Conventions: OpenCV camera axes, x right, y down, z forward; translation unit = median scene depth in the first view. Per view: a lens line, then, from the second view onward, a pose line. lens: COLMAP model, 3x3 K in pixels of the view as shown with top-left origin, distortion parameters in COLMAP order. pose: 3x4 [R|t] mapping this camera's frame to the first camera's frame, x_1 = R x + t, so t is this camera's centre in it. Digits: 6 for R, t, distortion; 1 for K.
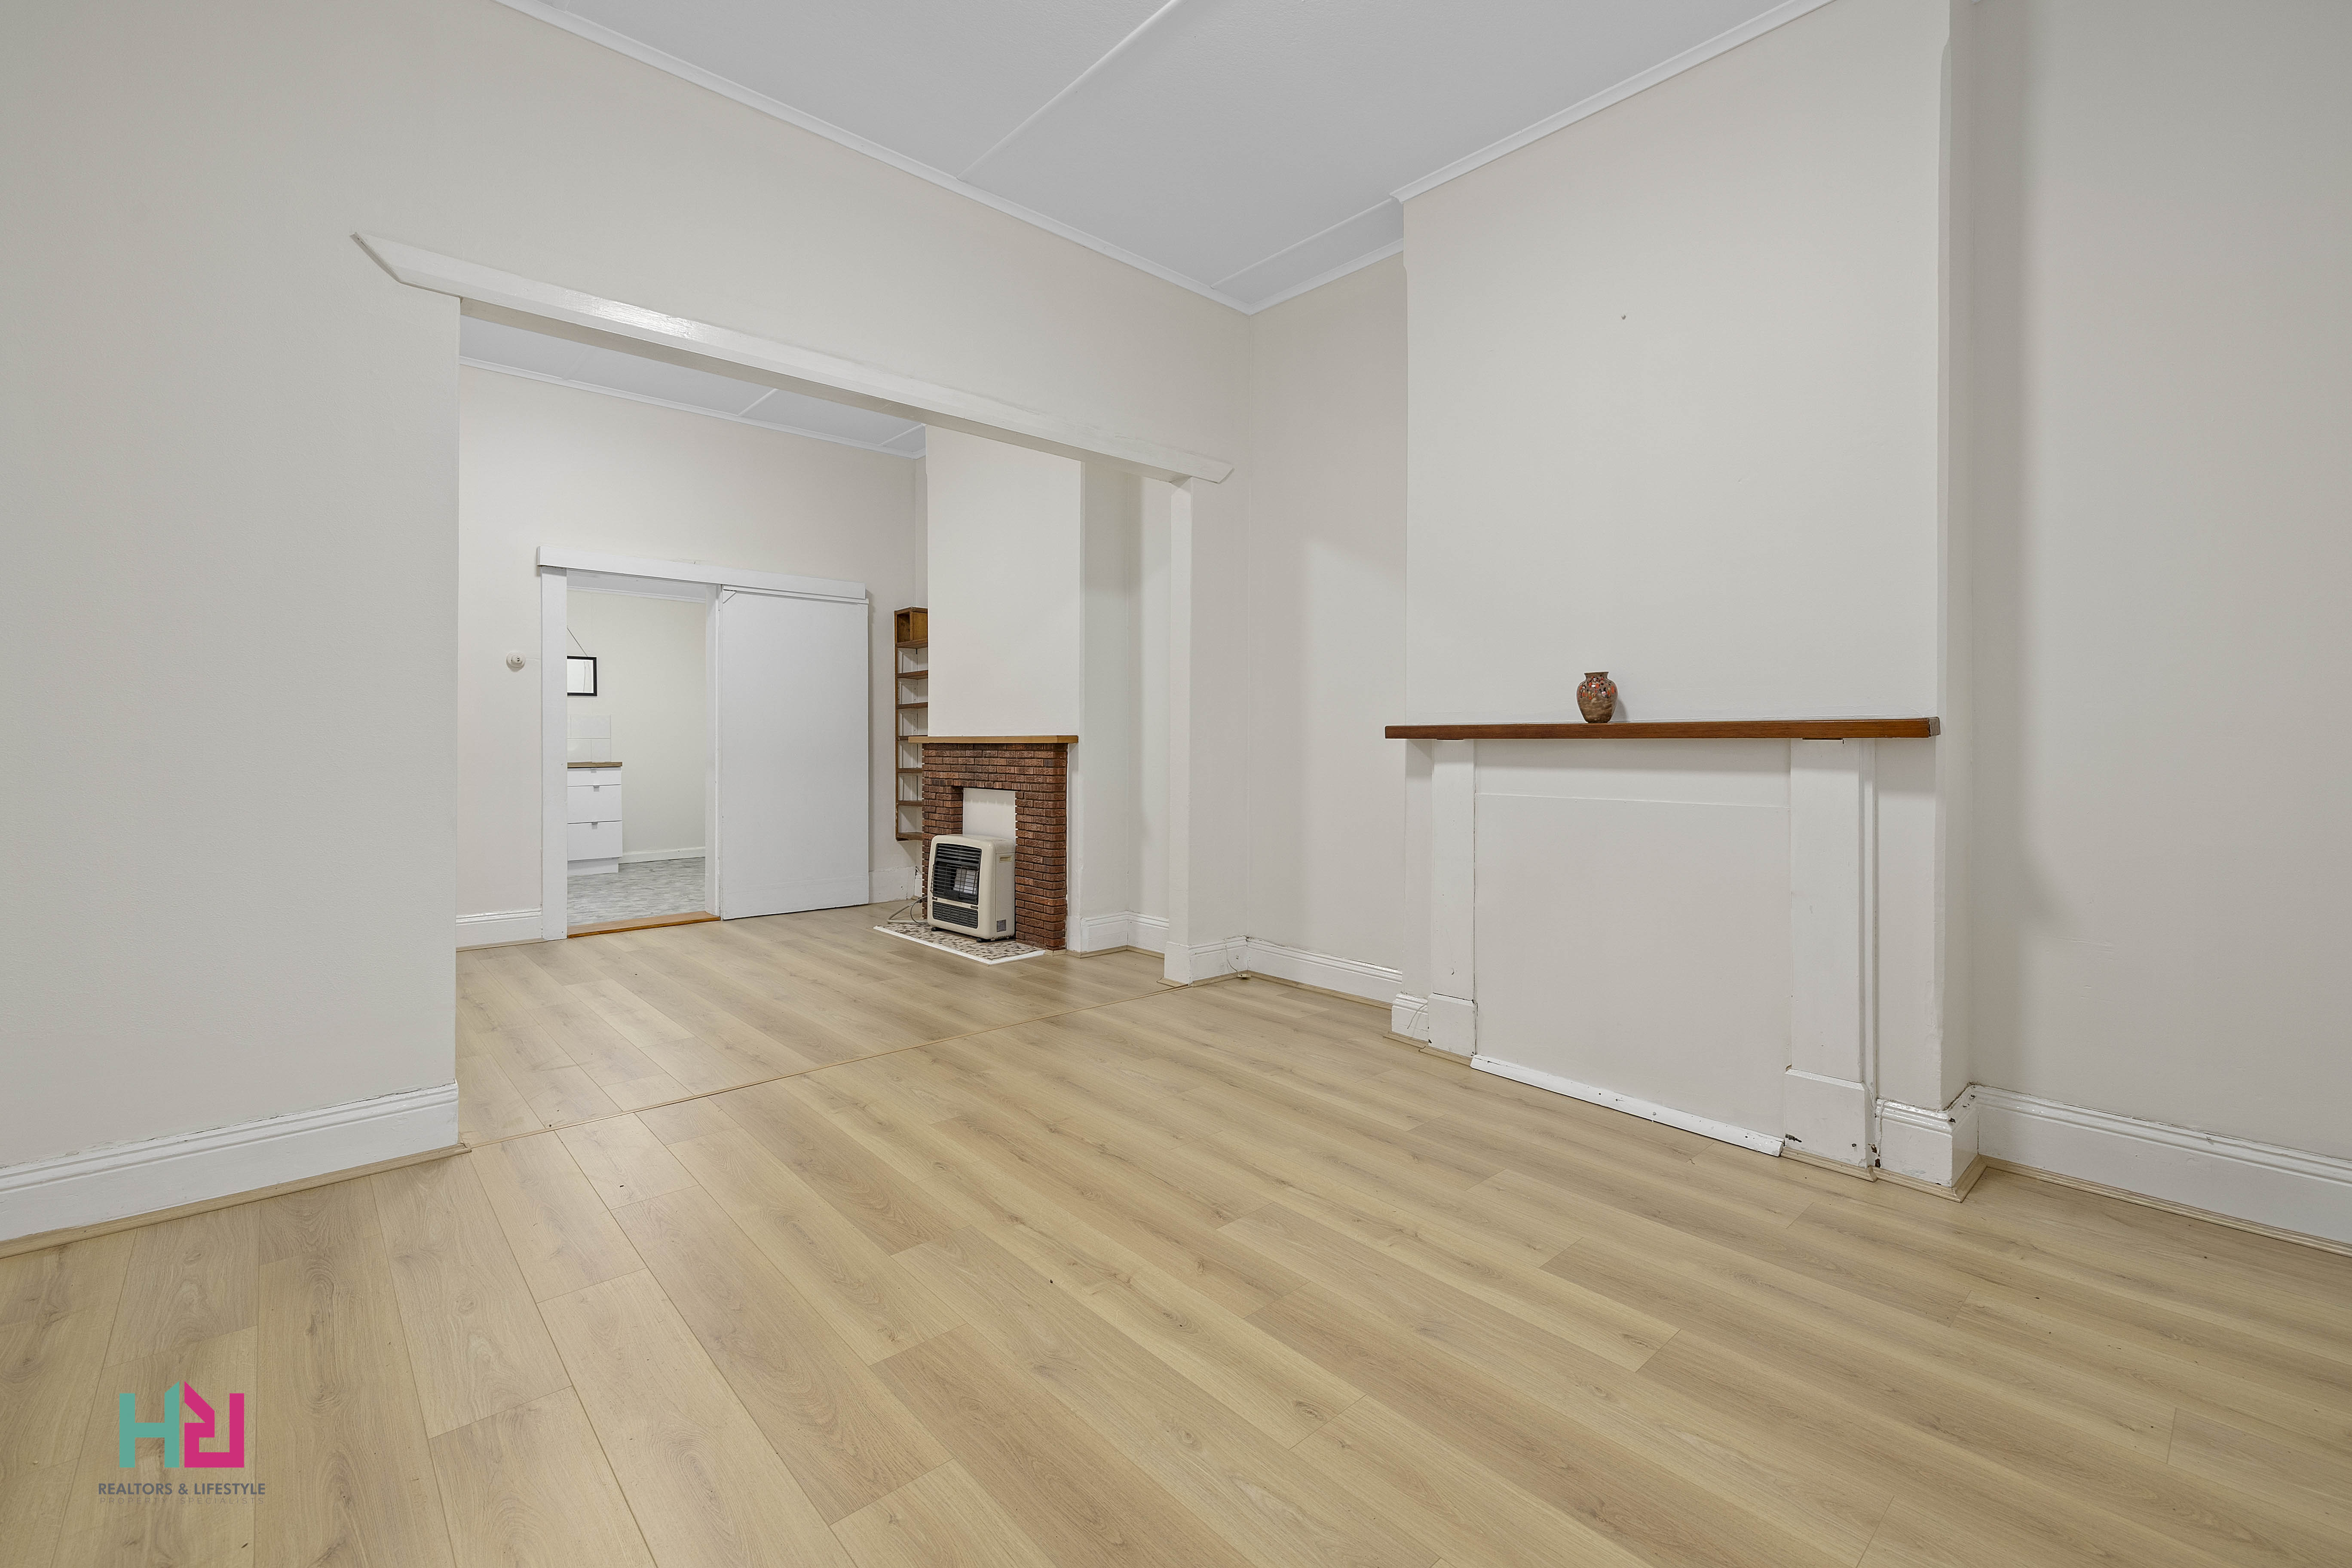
lens RADIAL K [[994.5, 0, 1177.9], [0, 994.5, 765.2], [0, 0, 1]] dist [0.003243, -0.000505]
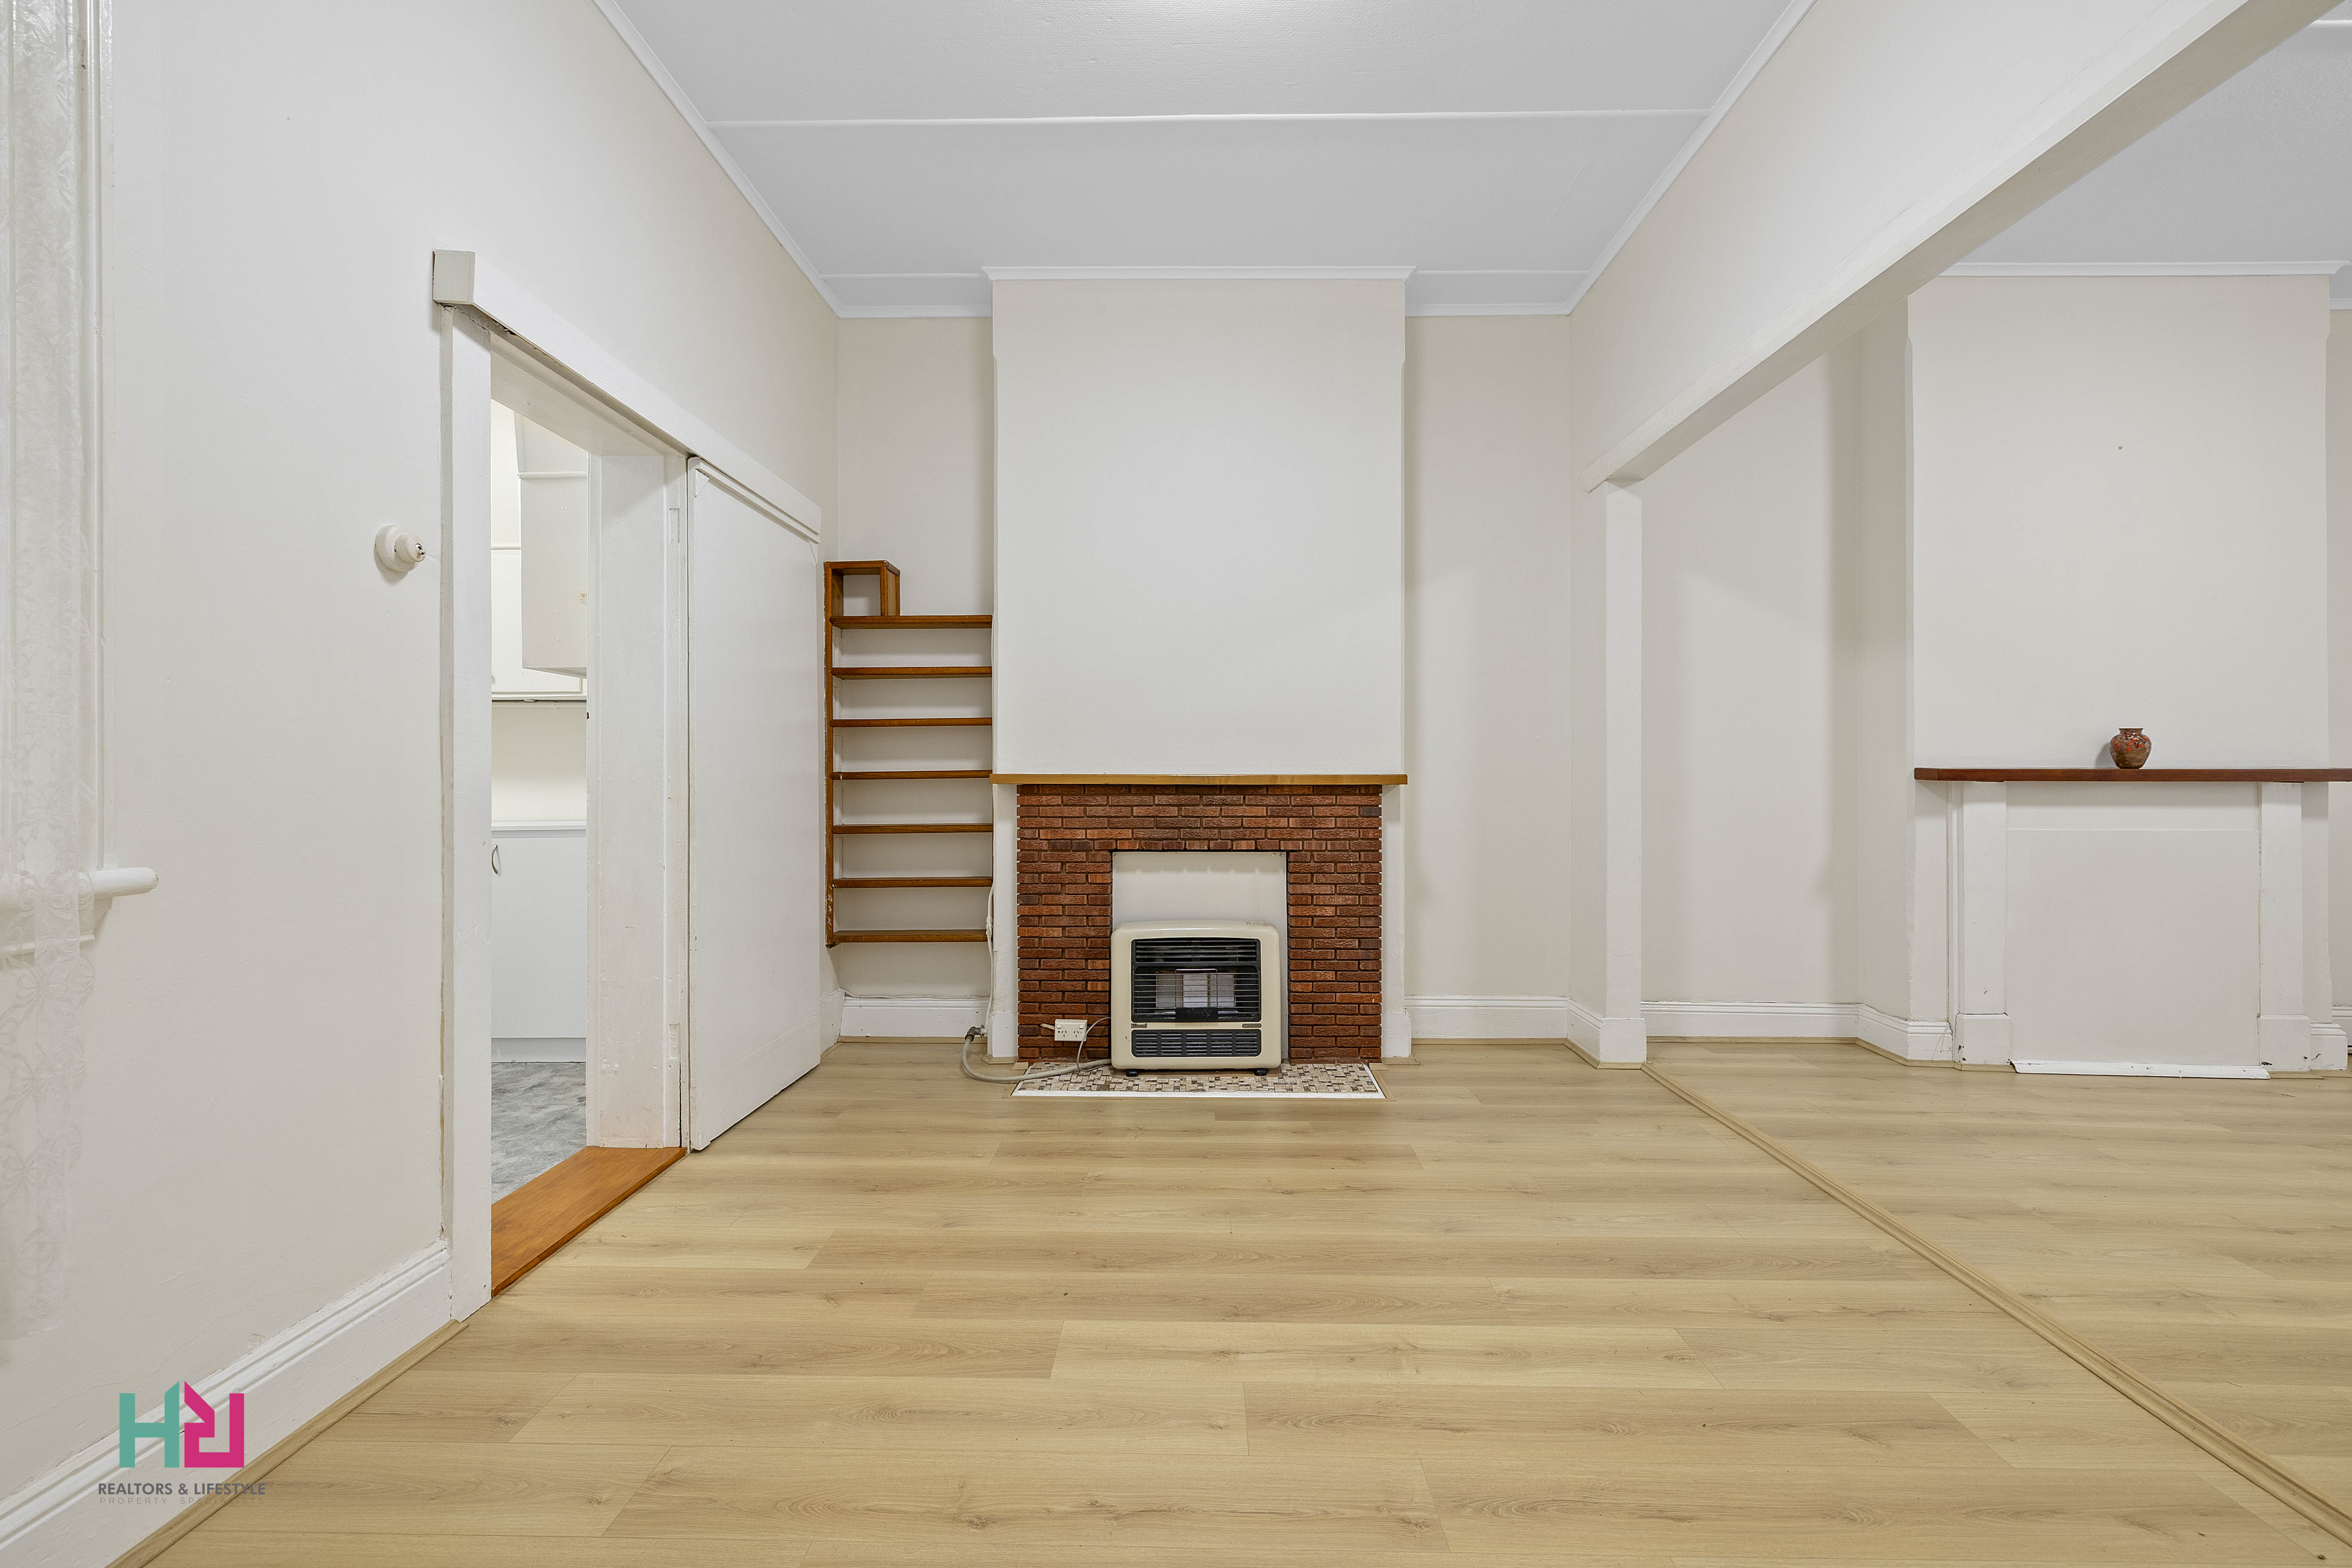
lens RADIAL K [[994.5, 0, 1177.6], [0, 994.5, 785.8], [0, 0, 1]] dist [0.003243, -0.000505]
pose [[0.690340, -0.001405, 0.723484, -0.750376], [0.016246, 0.999776, -0.013560, -0.013434], [-0.723303, 0.021115, 0.690208, 0.576257]]
